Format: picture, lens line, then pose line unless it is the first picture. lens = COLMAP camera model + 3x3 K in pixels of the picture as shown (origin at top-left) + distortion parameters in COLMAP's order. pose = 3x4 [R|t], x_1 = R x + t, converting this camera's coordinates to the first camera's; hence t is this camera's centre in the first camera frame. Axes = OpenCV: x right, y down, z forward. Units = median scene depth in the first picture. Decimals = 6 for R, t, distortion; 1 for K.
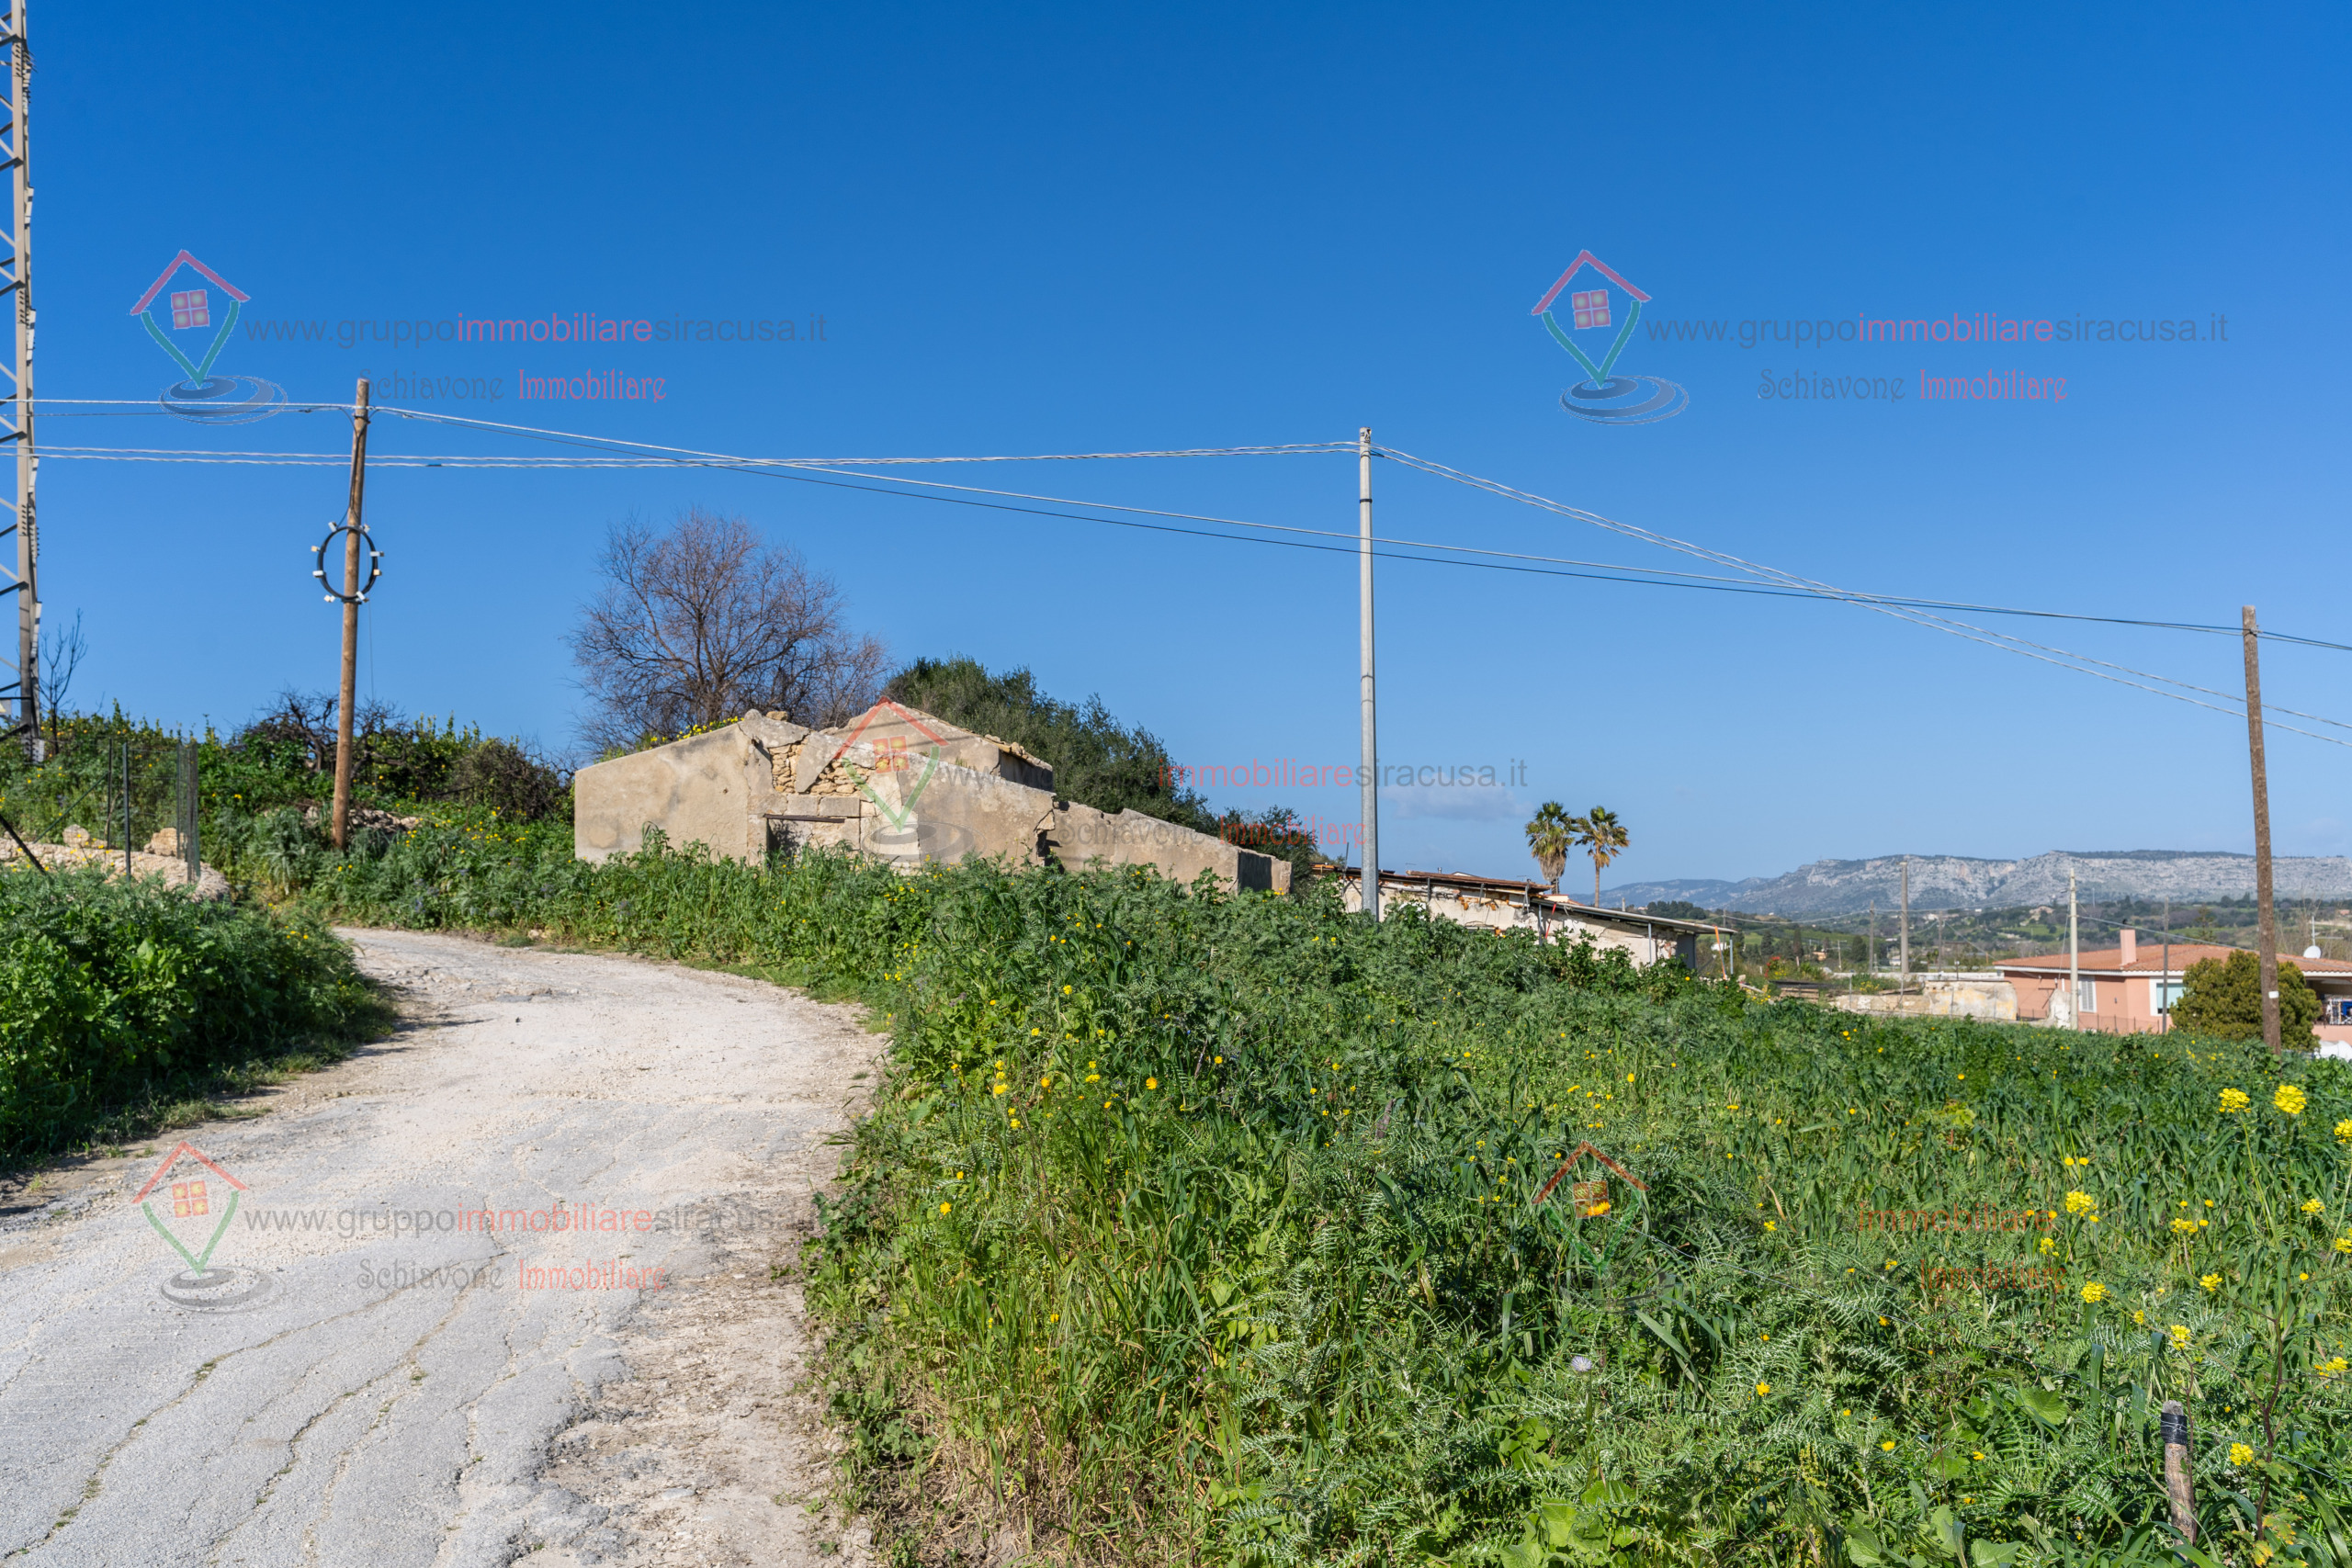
lens RADIAL K [[1829.6, 0, 1177.4], [0, 1829.6, 785.6], [0, 0, 1]] dist [-0.006984, 0.000838]
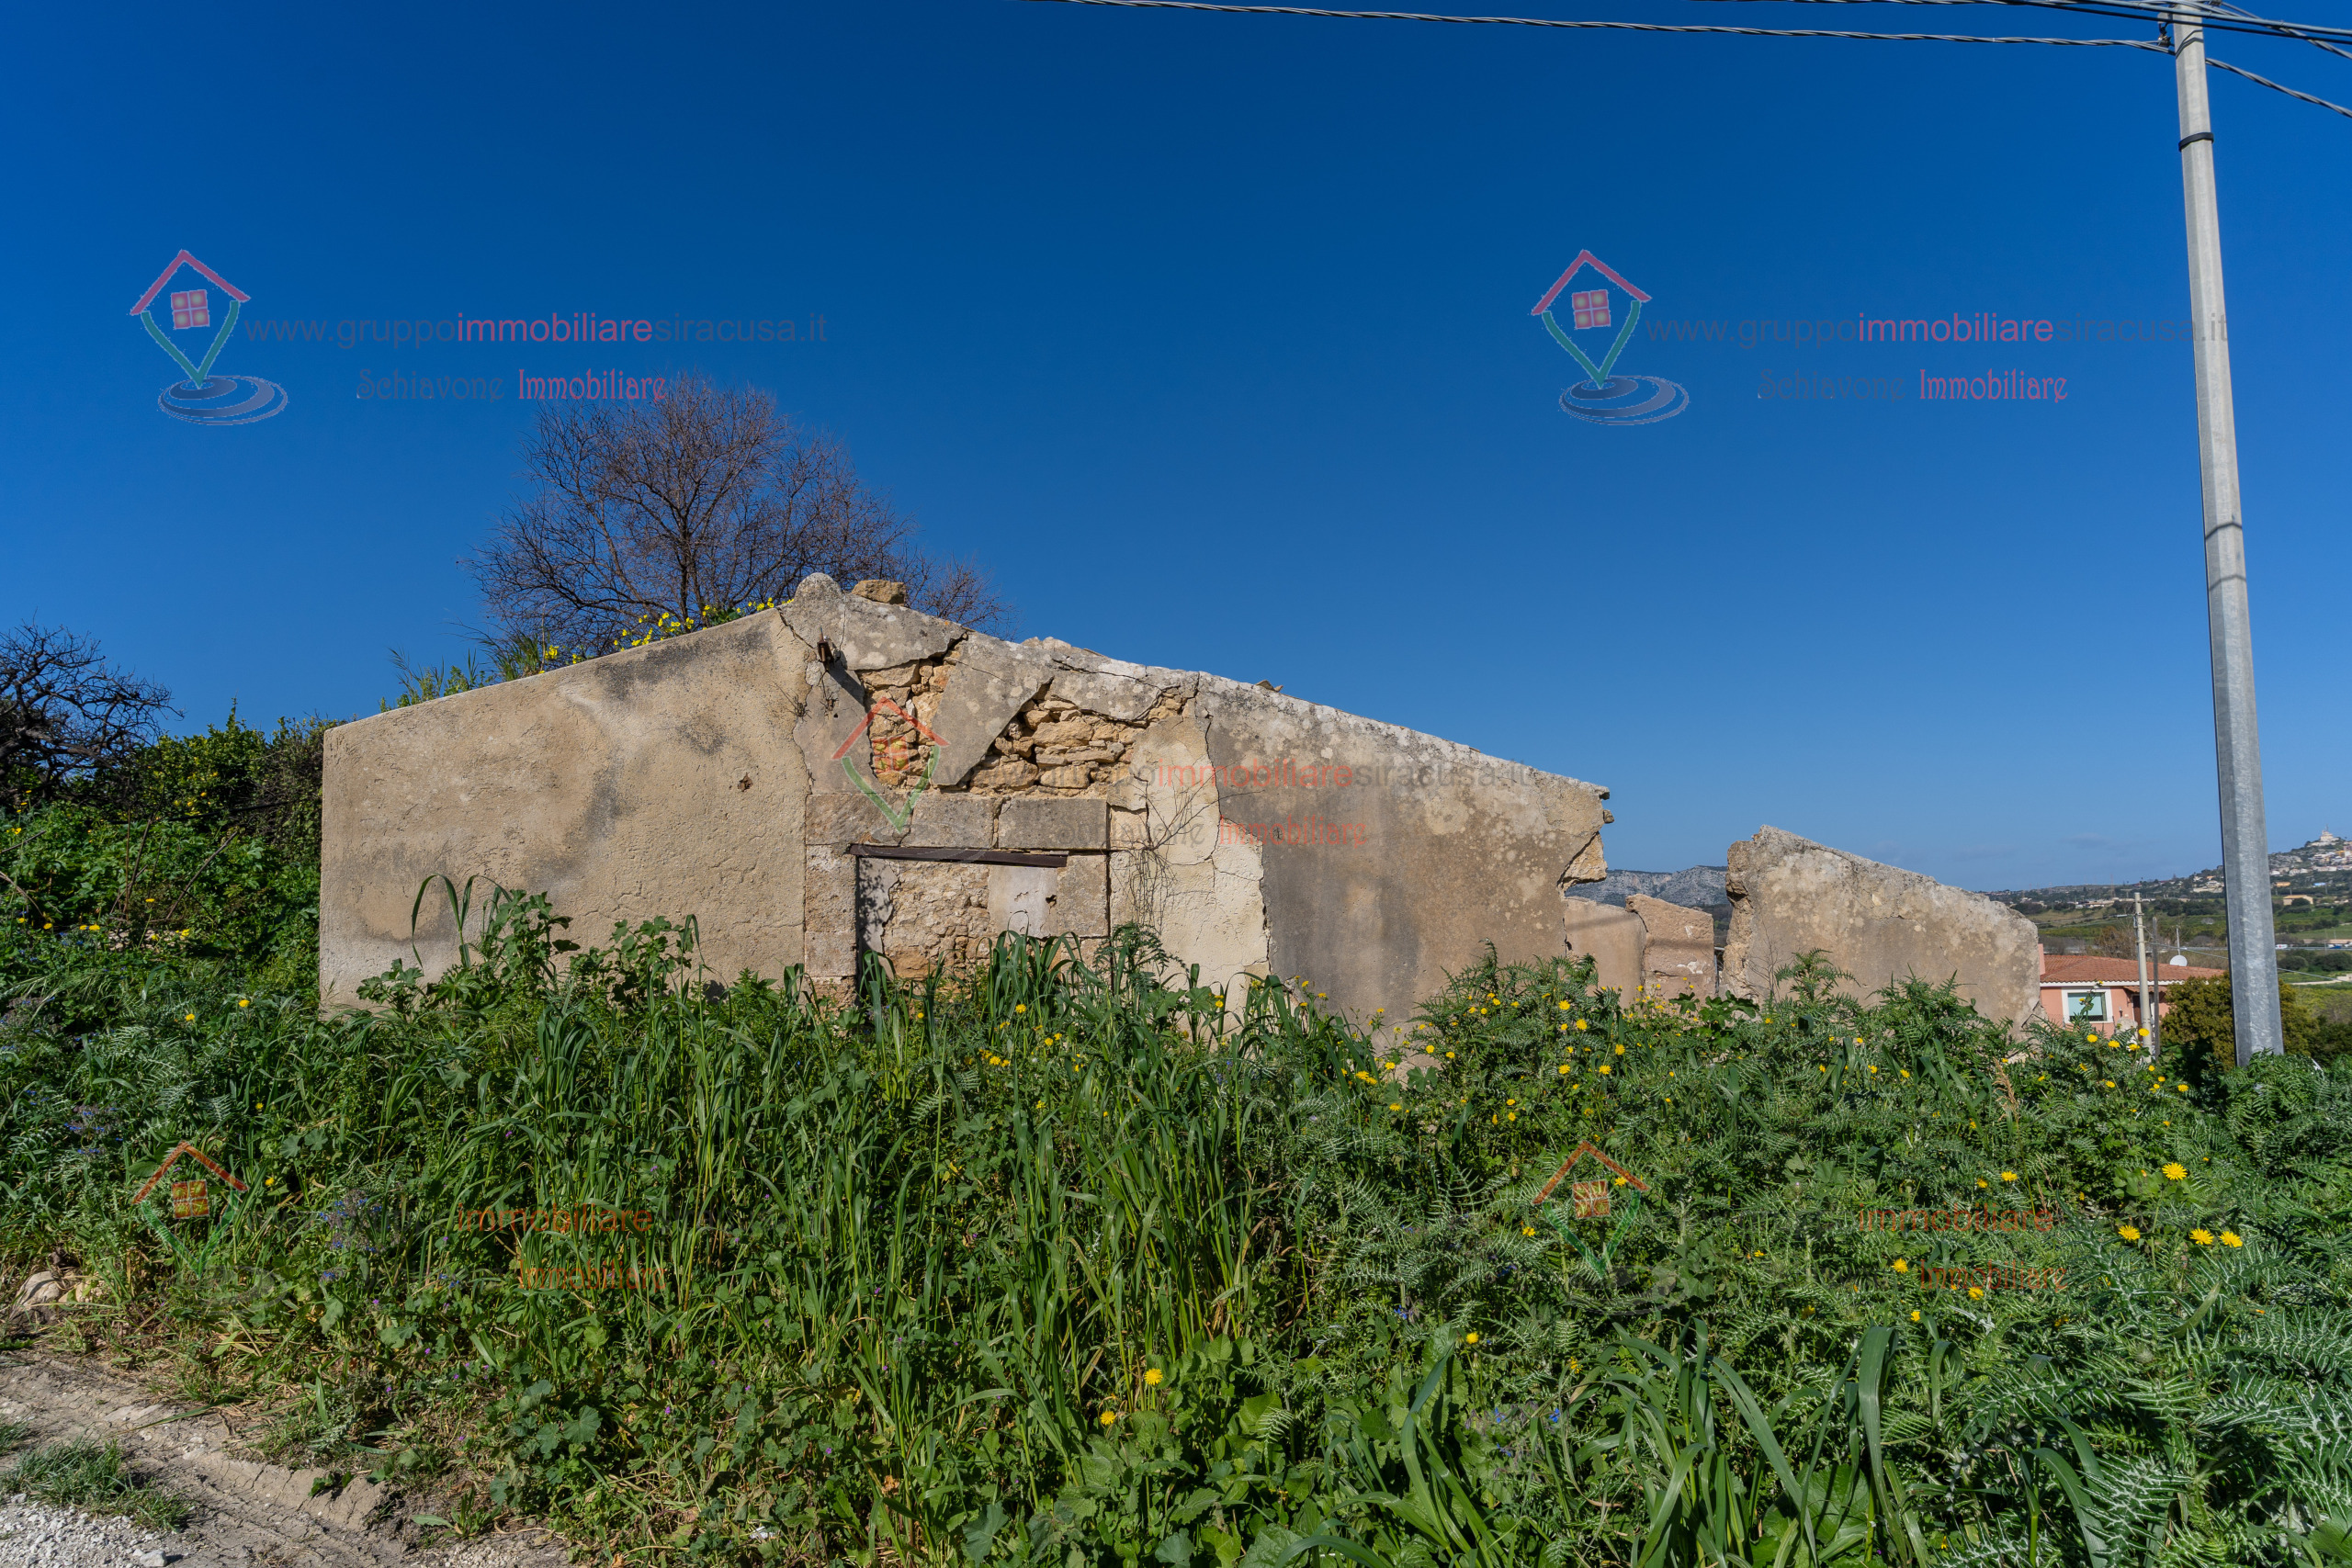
lens RADIAL K [[1436.8, 0, 1194.4], [0, 1436.8, 781.1], [0, 0, 1]] dist [-0.010853, -0.001210]
pose [[0.996511, -0.002253, 0.083430, -0.178562], [0.004513, 0.999628, -0.026899, 0.010717], [-0.083338, 0.027181, 0.996151, 0.694516]]
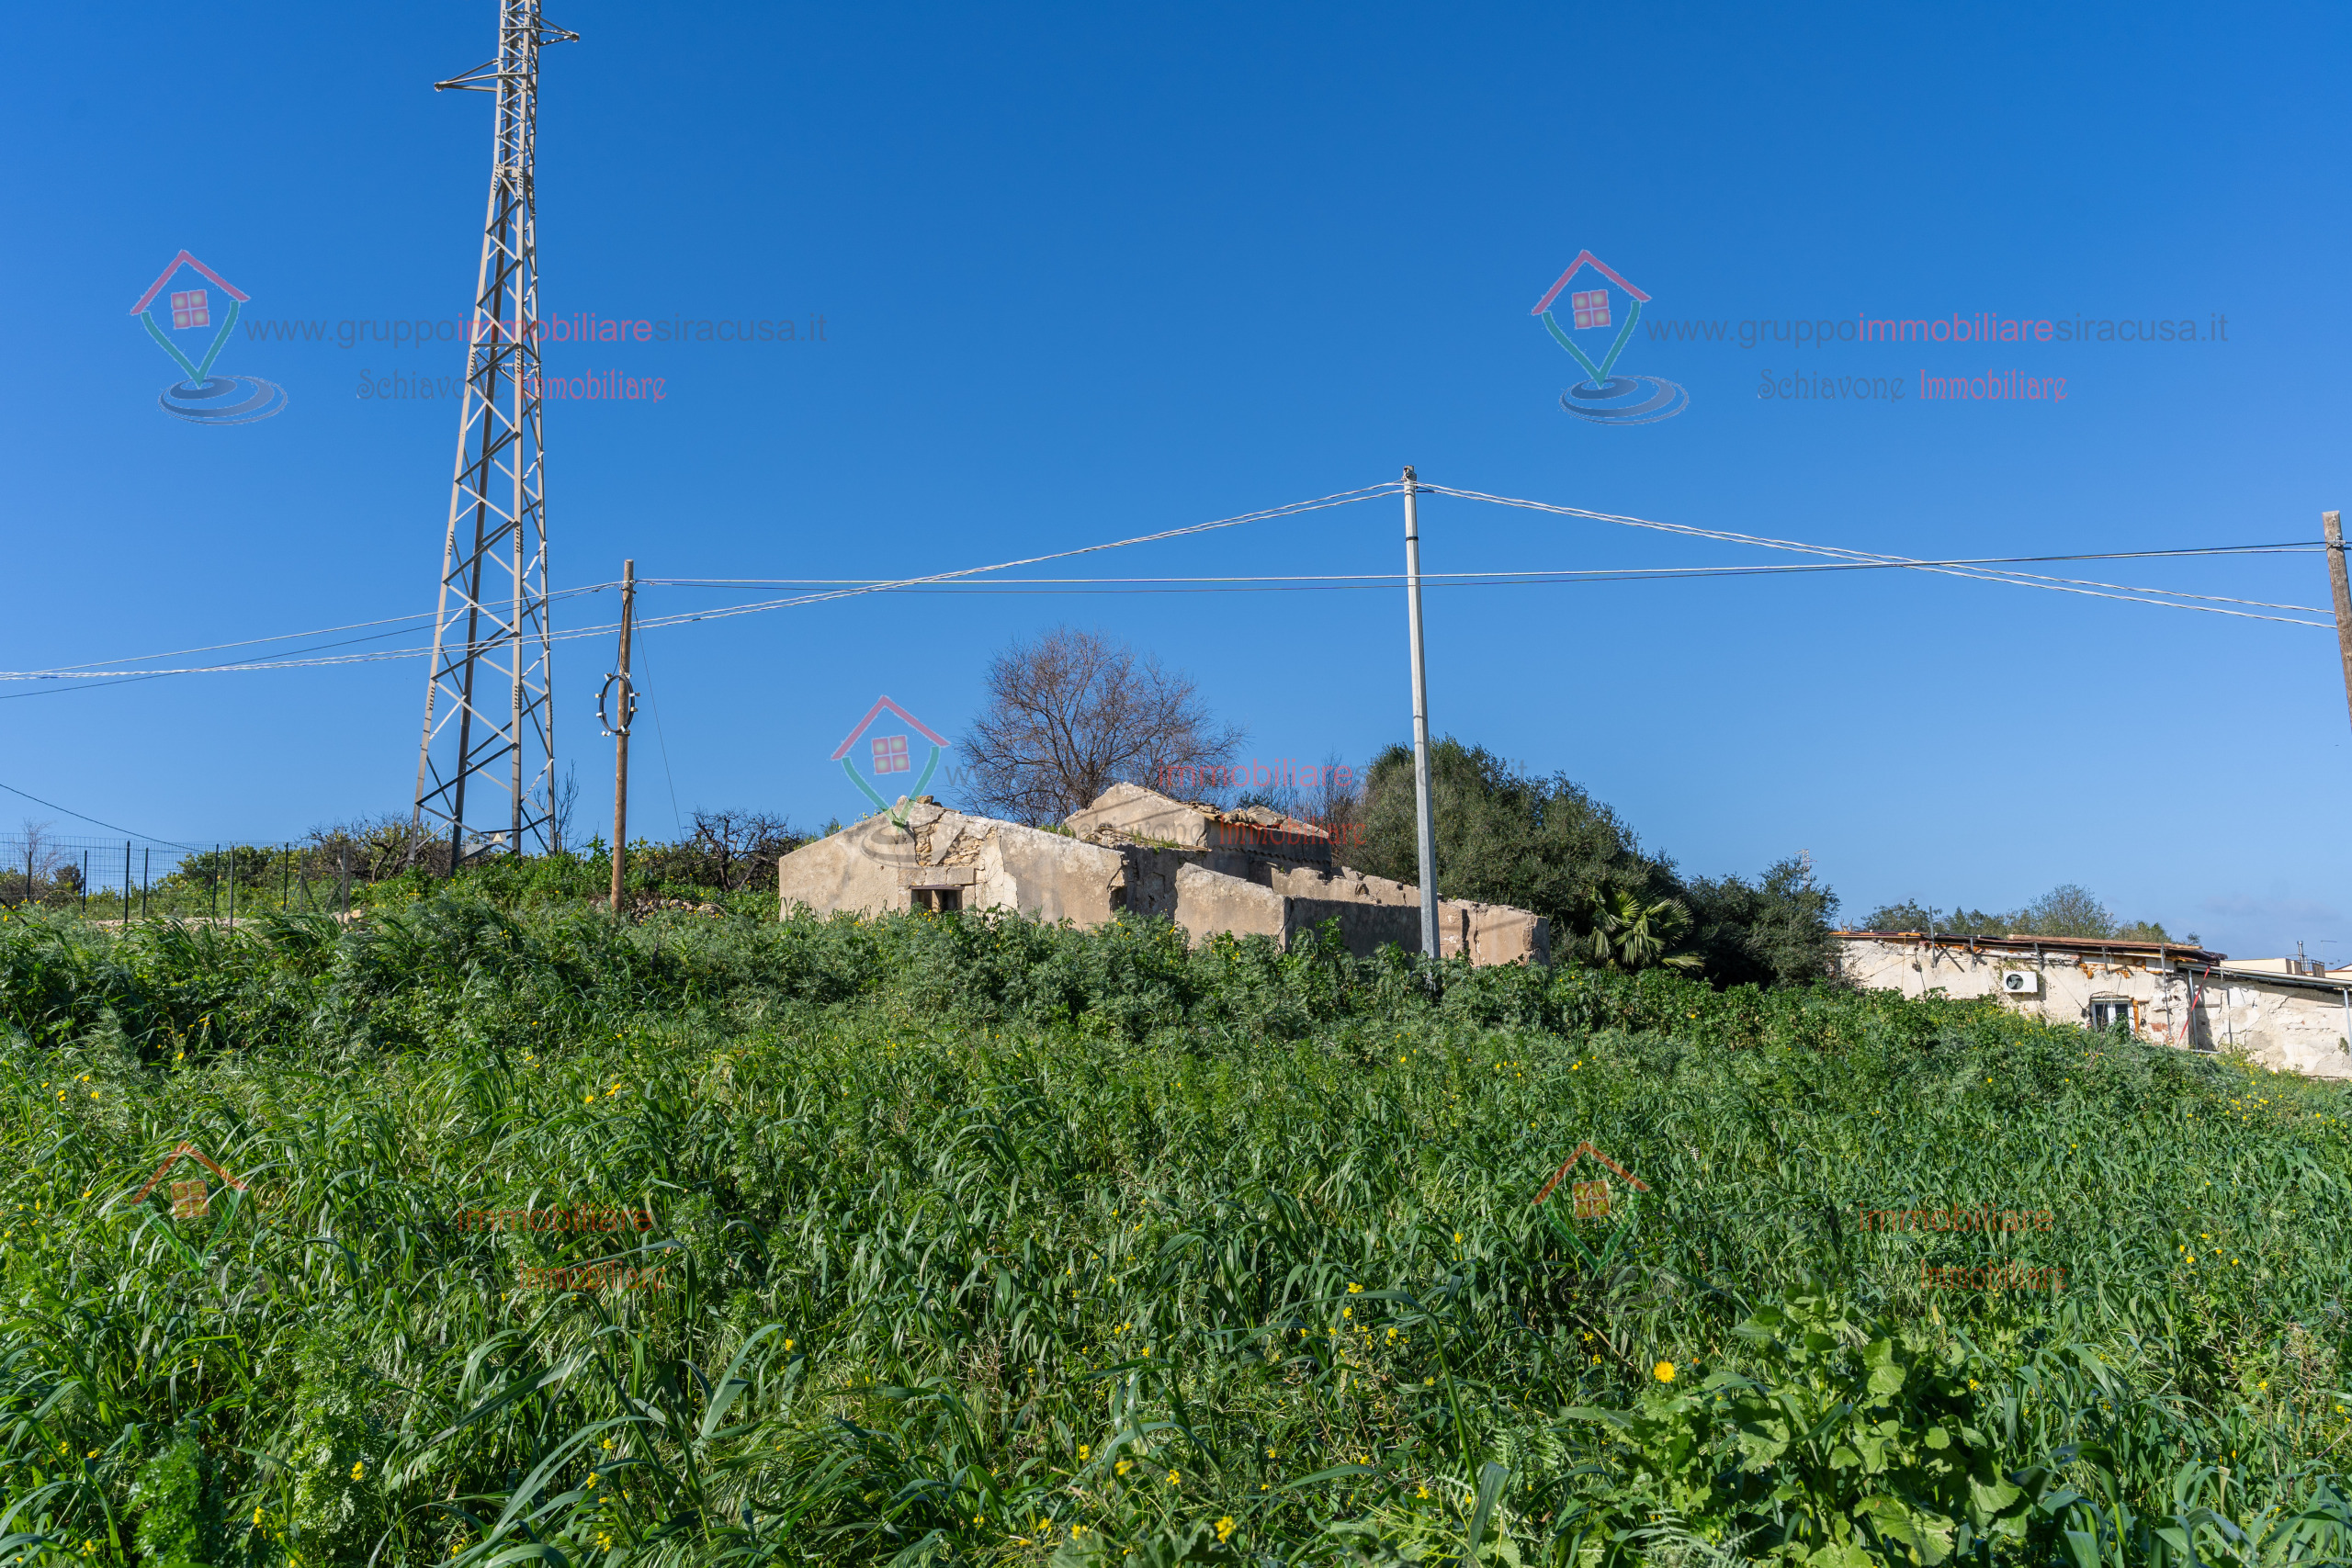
lens RADIAL K [[1829.6, 0, 1162.6], [0, 1829.6, 792.7], [0, 0, 1]] dist [-0.006984, 0.000838]
pose [[0.865281, -0.075889, -0.495510, 0.479412], [0.047778, 0.996459, -0.069180, 0.043995], [0.499006, 0.036186, 0.865843, 0.085528]]
